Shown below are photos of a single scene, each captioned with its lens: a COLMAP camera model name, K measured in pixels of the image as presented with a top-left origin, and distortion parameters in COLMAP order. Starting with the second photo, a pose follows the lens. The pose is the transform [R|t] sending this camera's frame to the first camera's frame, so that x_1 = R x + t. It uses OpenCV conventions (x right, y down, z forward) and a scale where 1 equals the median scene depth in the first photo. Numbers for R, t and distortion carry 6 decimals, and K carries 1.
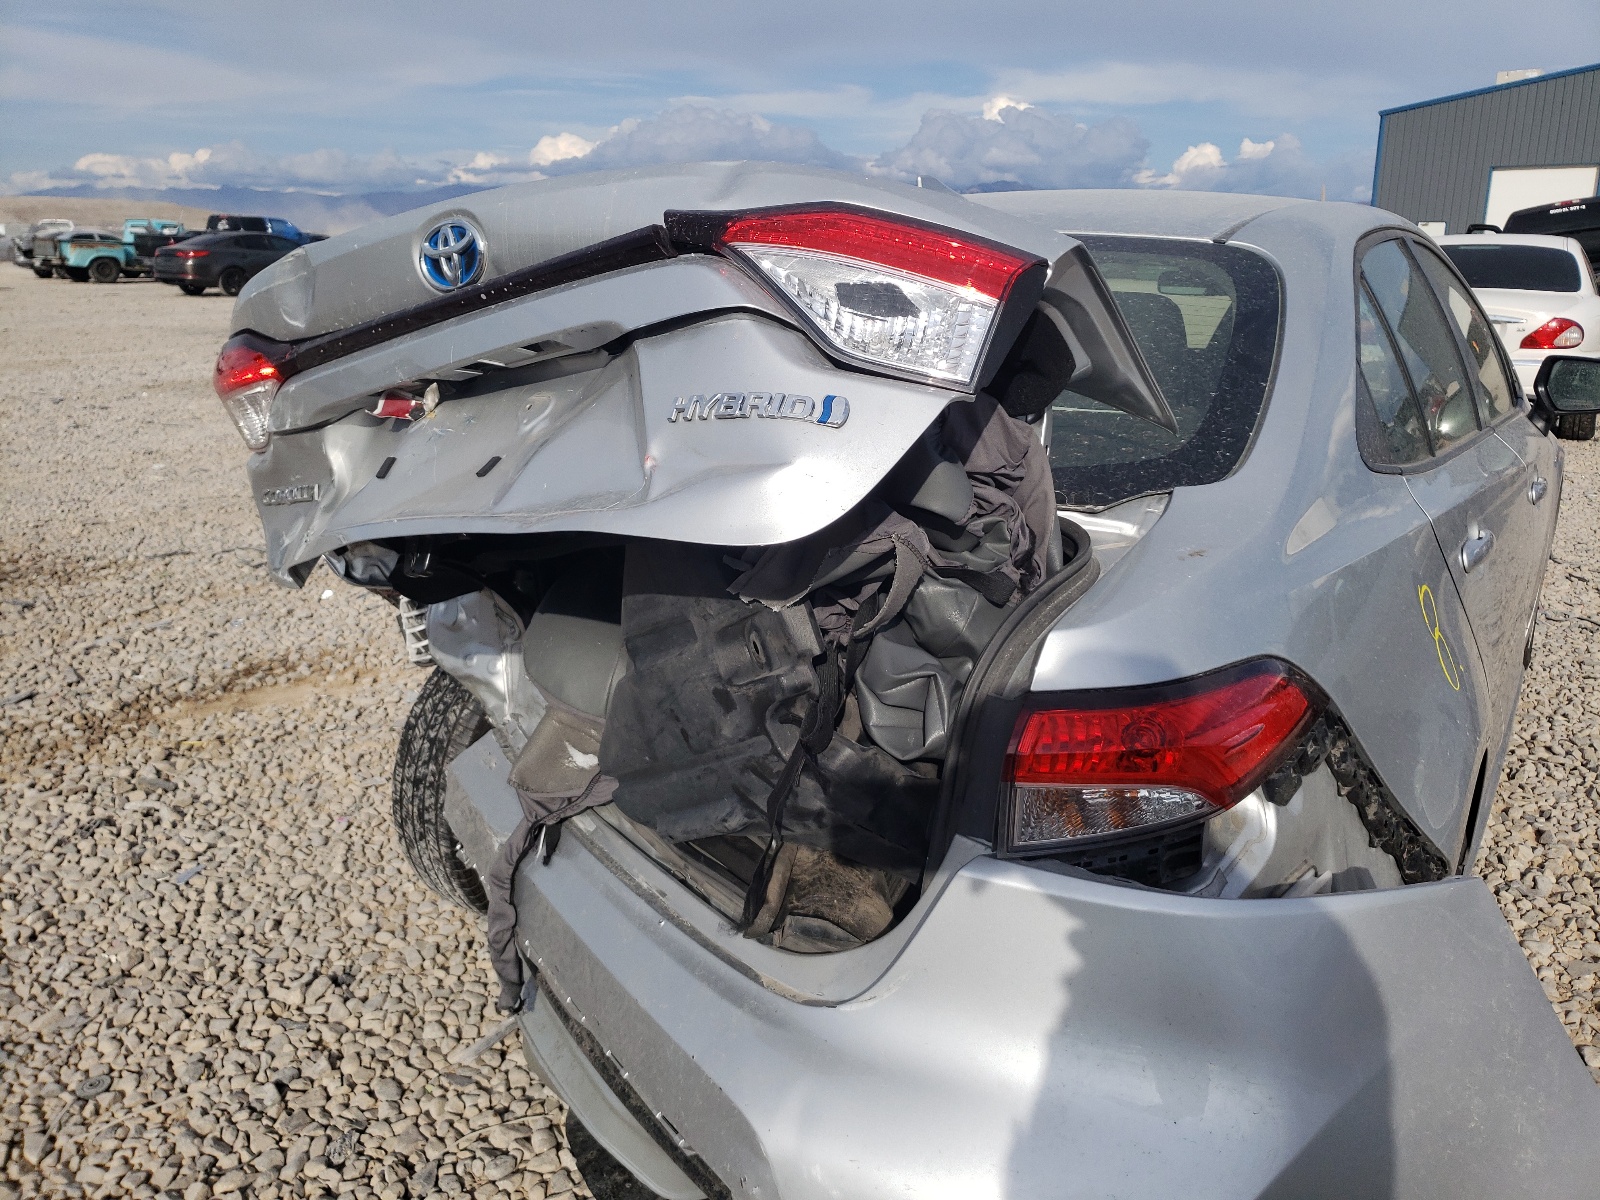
lens RADIAL K [[1209.4, 0, 800.6], [0, 1209.4, 600.0], [0, 0, 1]] dist [0.036142, -0.022594]
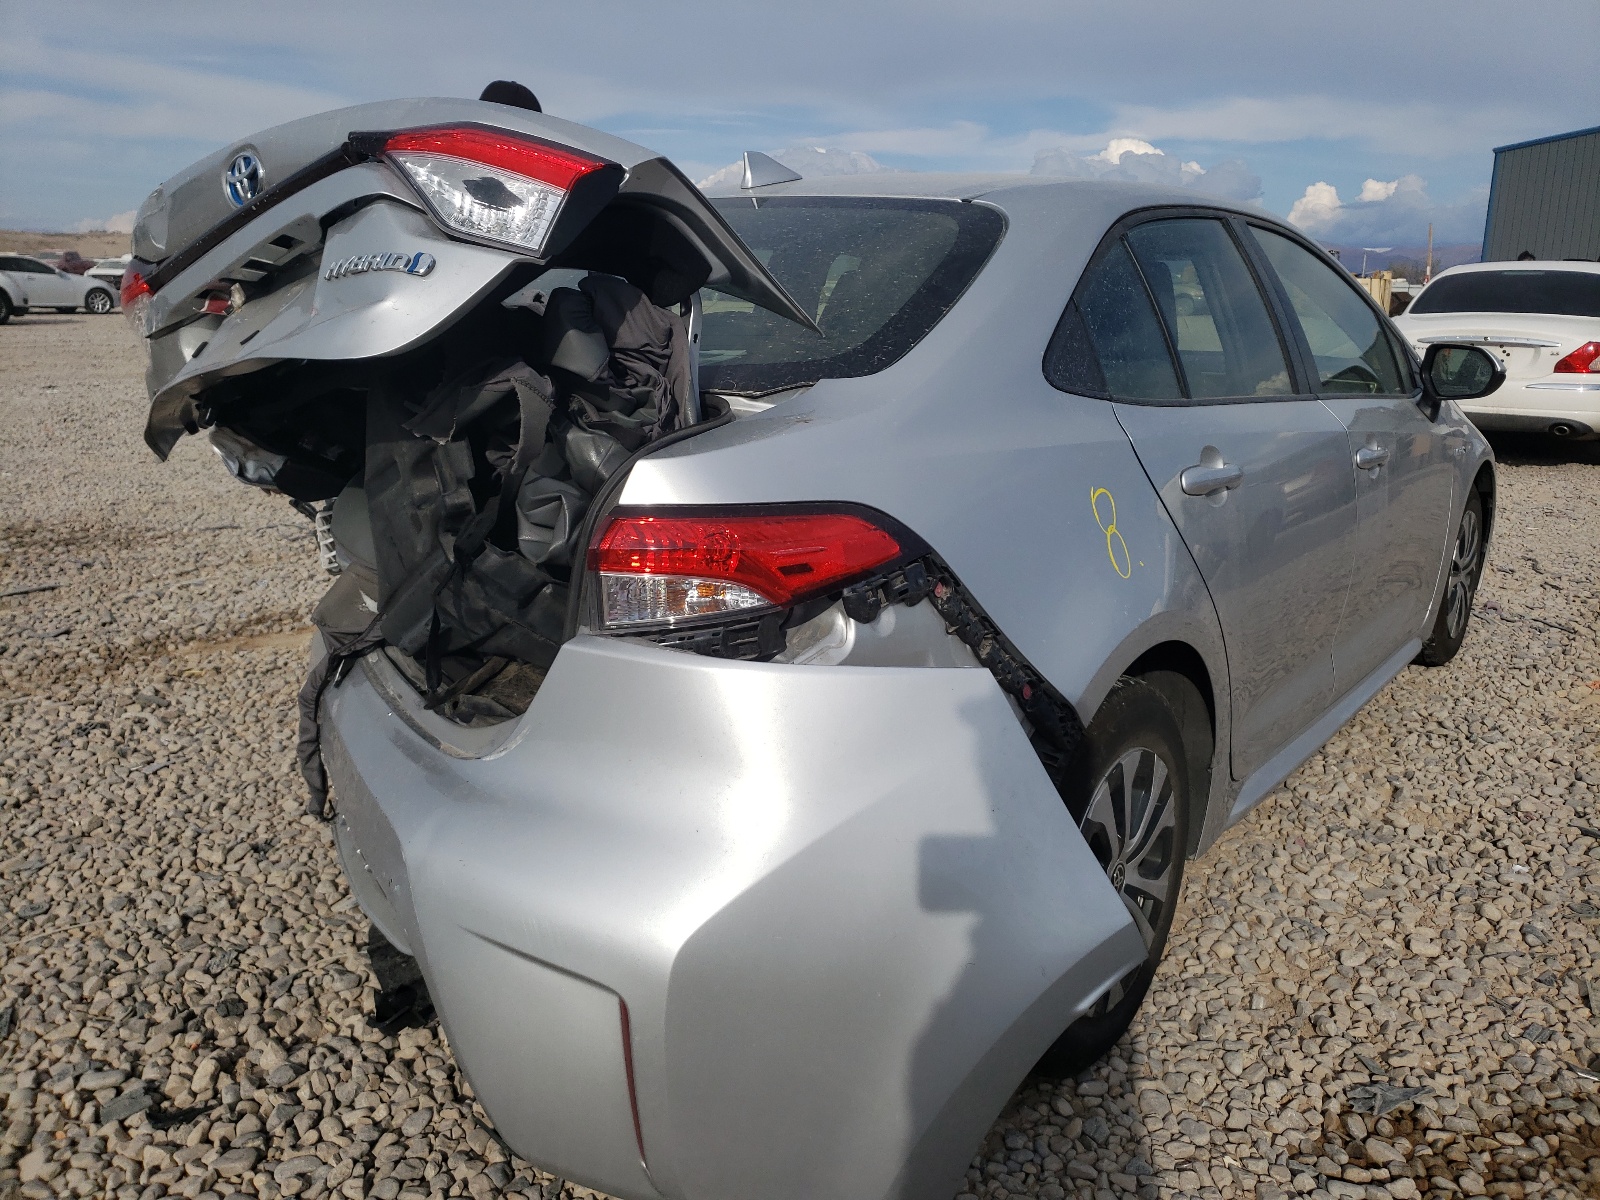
lens RADIAL K [[1214.4, 0, 801.7], [0, 1214.4, 598.0], [0, 0, 1]] dist [0.014766, 0.015367]
pose [[0.996132, 0.031253, -0.082122, 0.250326], [-0.033817, 0.998977, -0.030014, 0.105269], [0.081100, 0.032675, 0.996170, -0.132757]]
